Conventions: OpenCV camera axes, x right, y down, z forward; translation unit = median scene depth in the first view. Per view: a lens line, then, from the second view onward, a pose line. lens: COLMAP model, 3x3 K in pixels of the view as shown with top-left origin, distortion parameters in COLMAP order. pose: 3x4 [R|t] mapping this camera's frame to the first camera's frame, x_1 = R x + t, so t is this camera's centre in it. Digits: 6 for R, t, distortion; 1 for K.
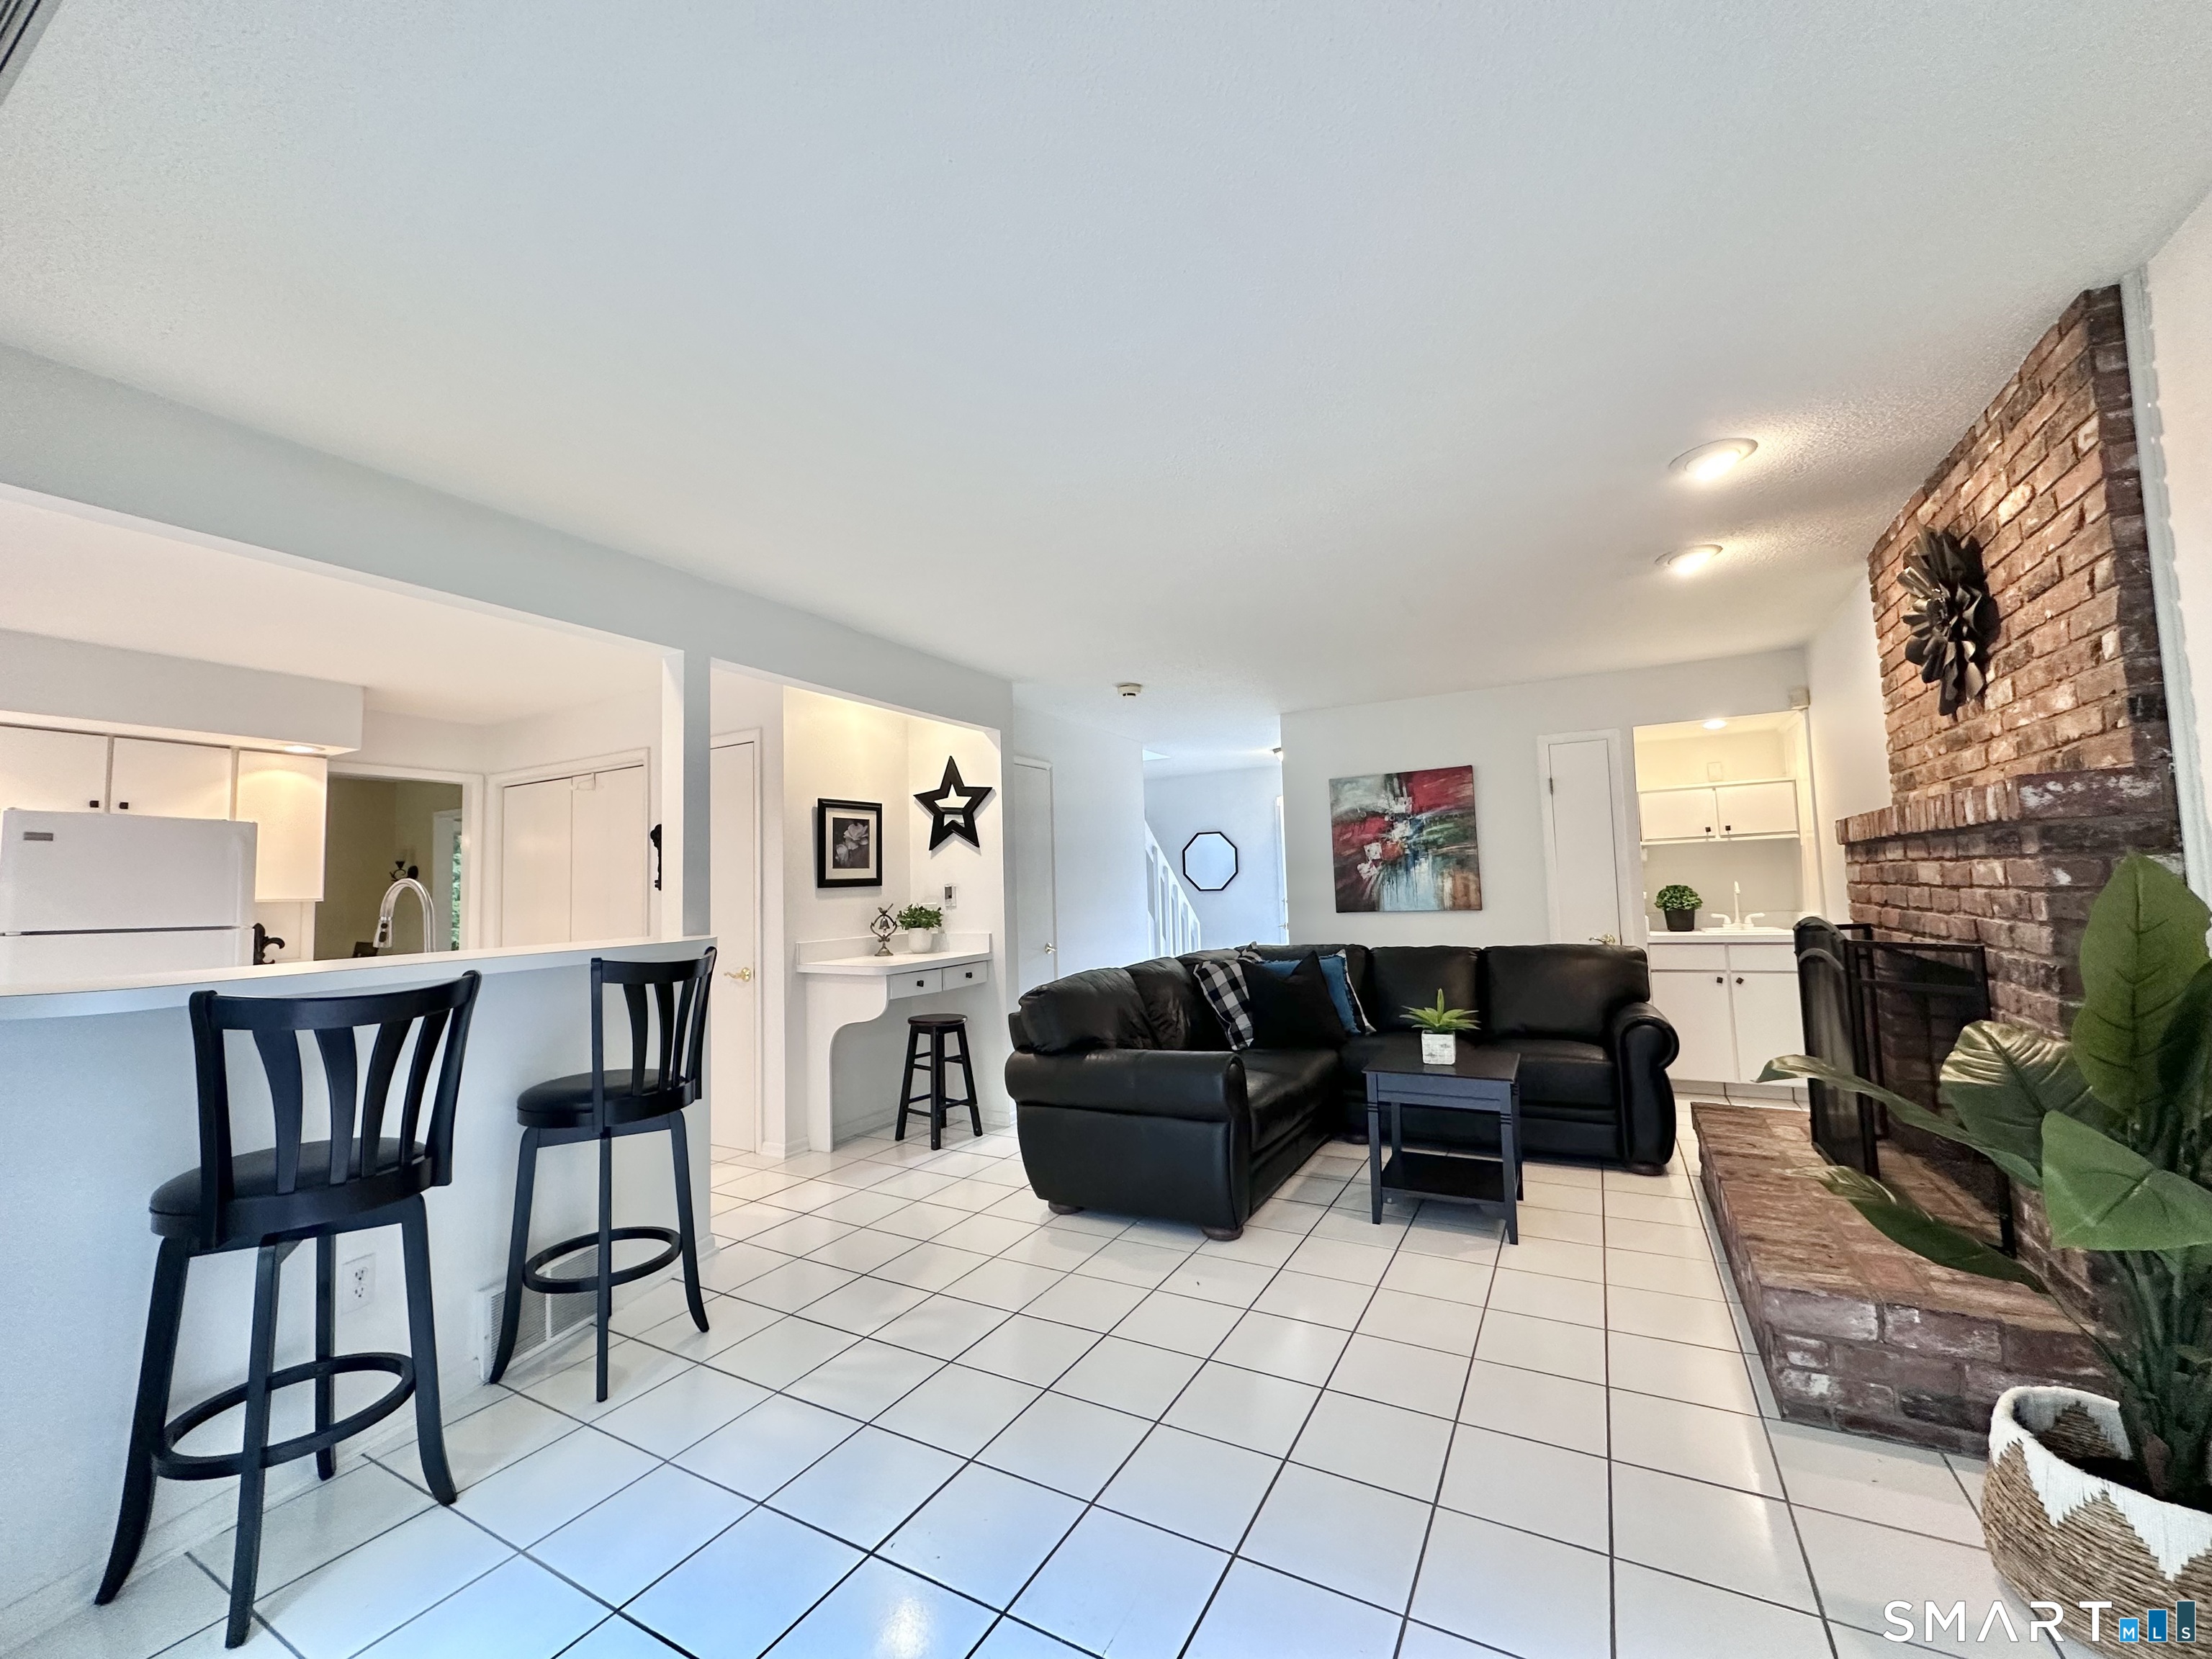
lens RADIAL K [[880.6, 0, 1108.4], [0, 880.6, 838.8], [0, 0, 1]] dist [-0.003151, 0.000142]
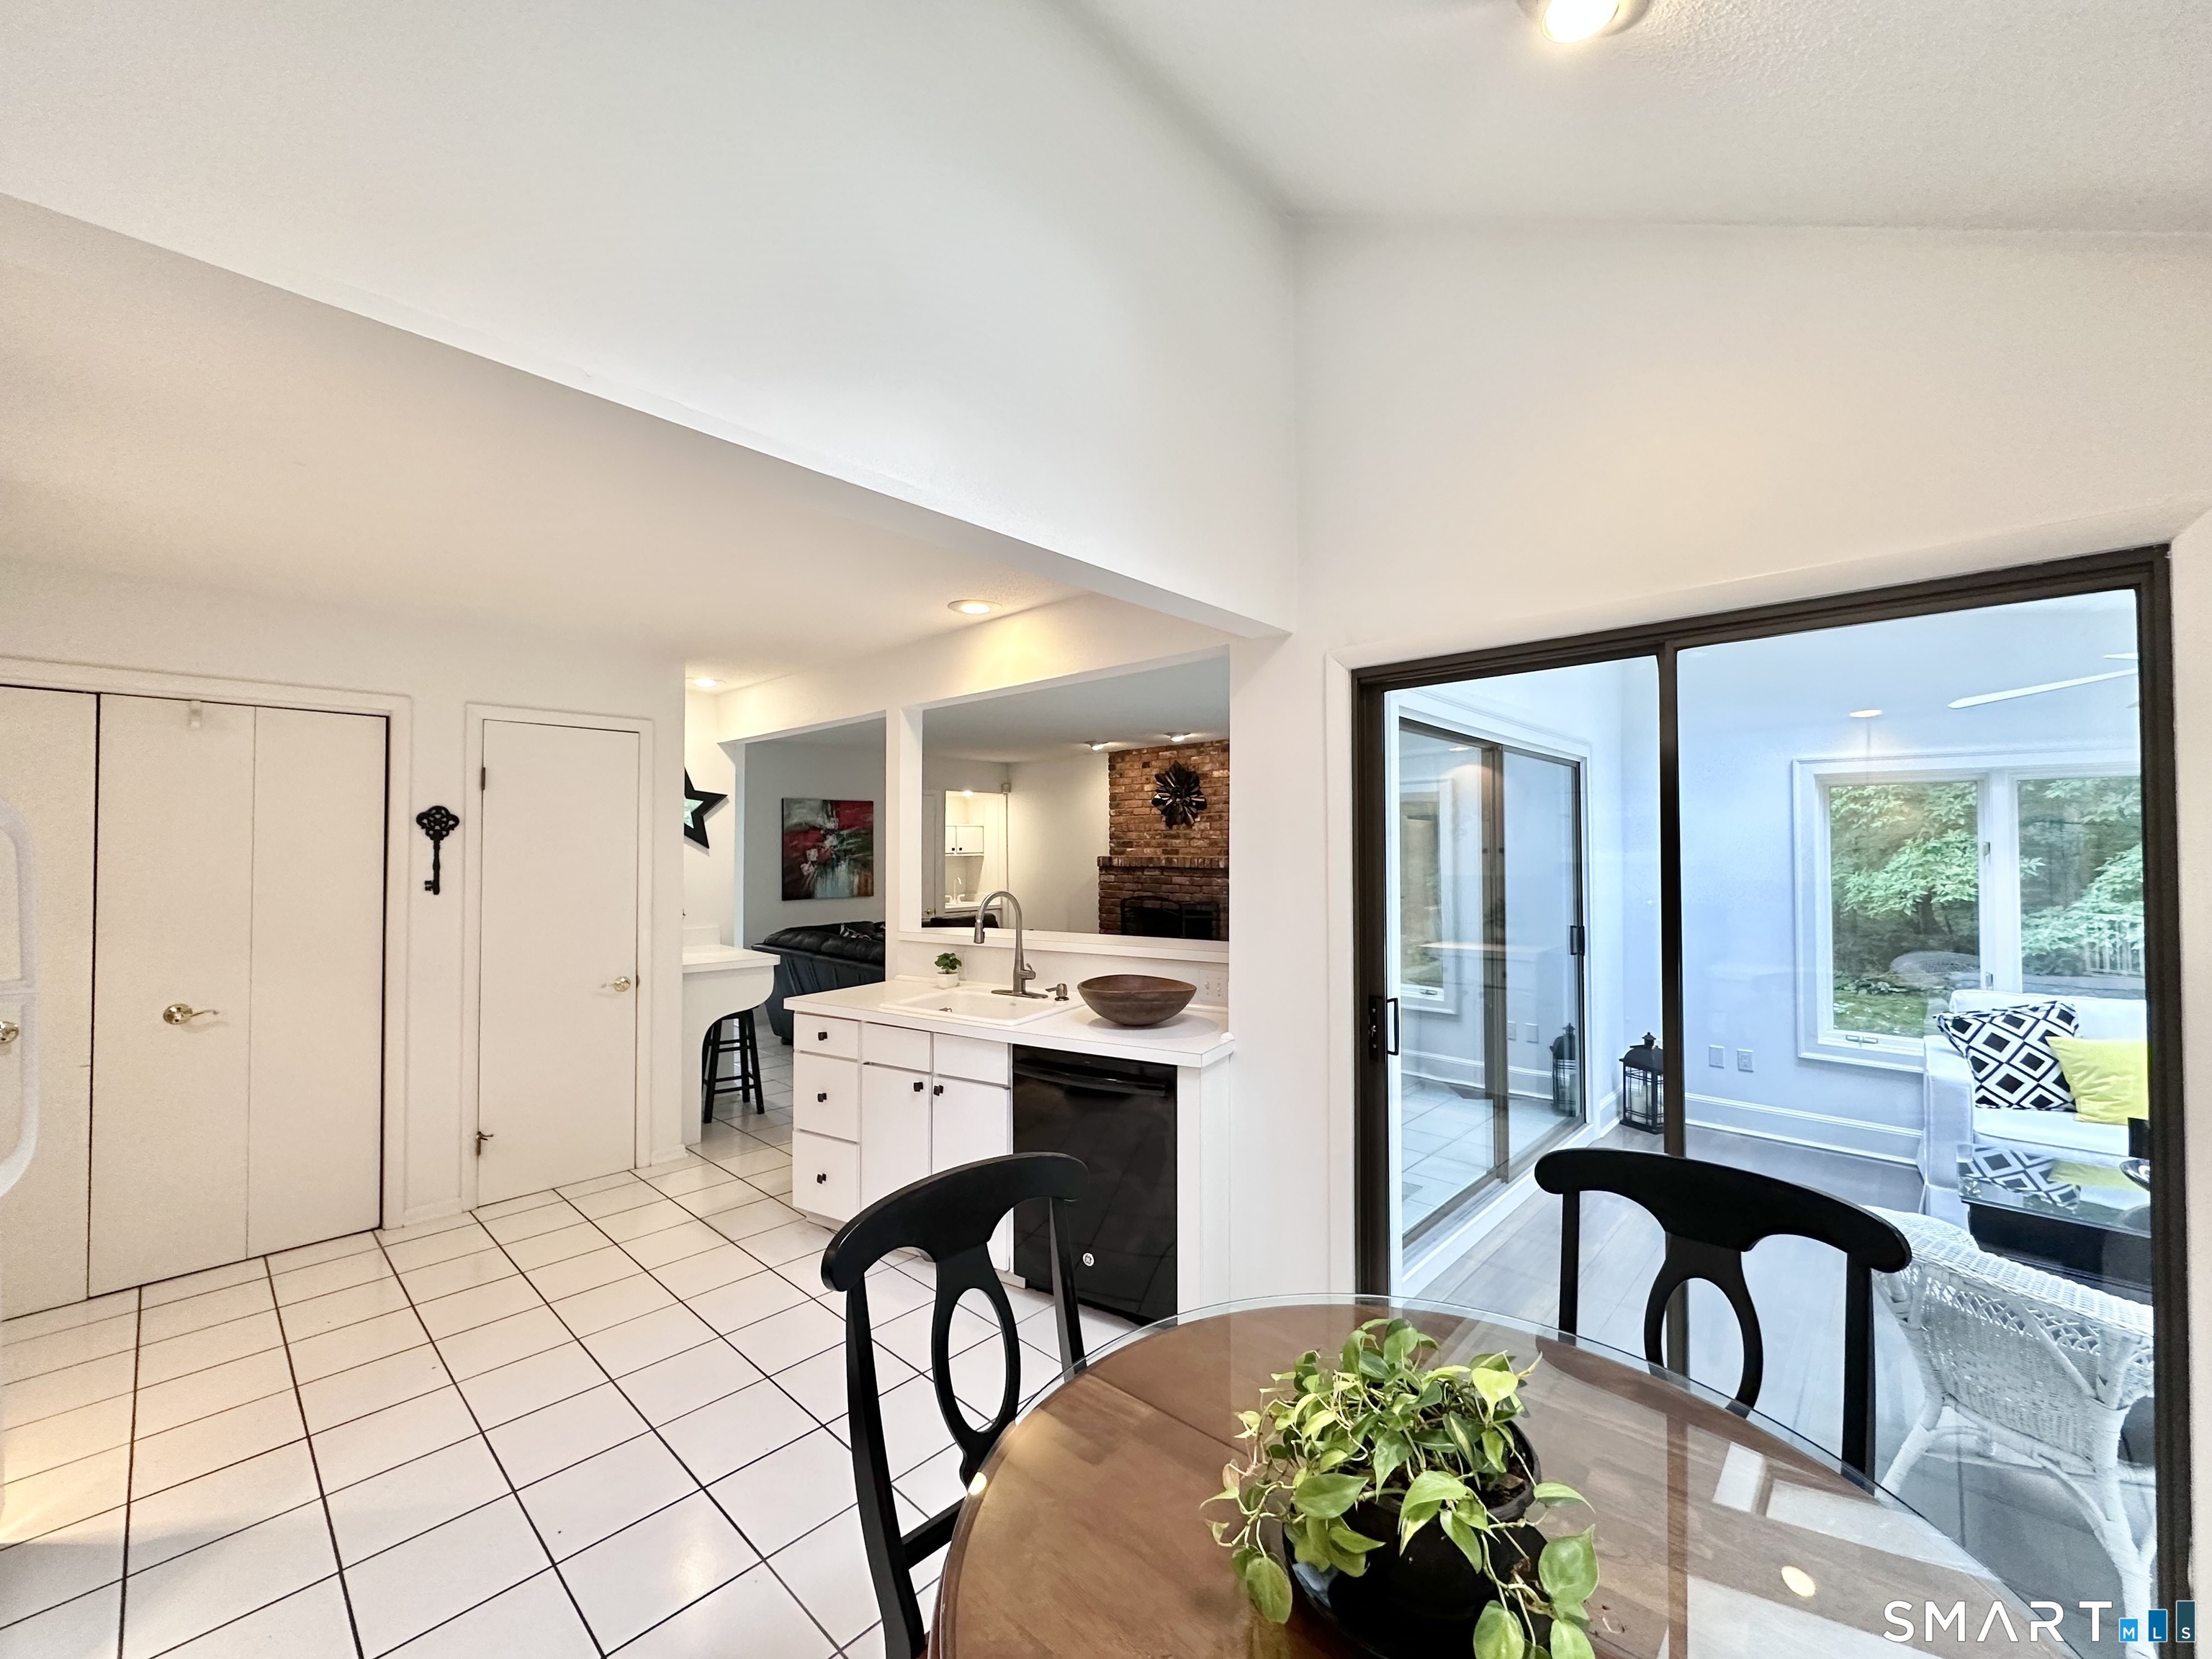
lens RADIAL K [[880.6, 0, 1110.1], [0, 880.6, 832.0], [0, 0, 1]] dist [-0.003151, 0.000142]
pose [[0.235517, 0.047607, 0.970704, -0.949508], [-0.059670, 0.997624, -0.034450, -0.002250], [-0.970037, -0.049808, 0.237798, 0.230163]]
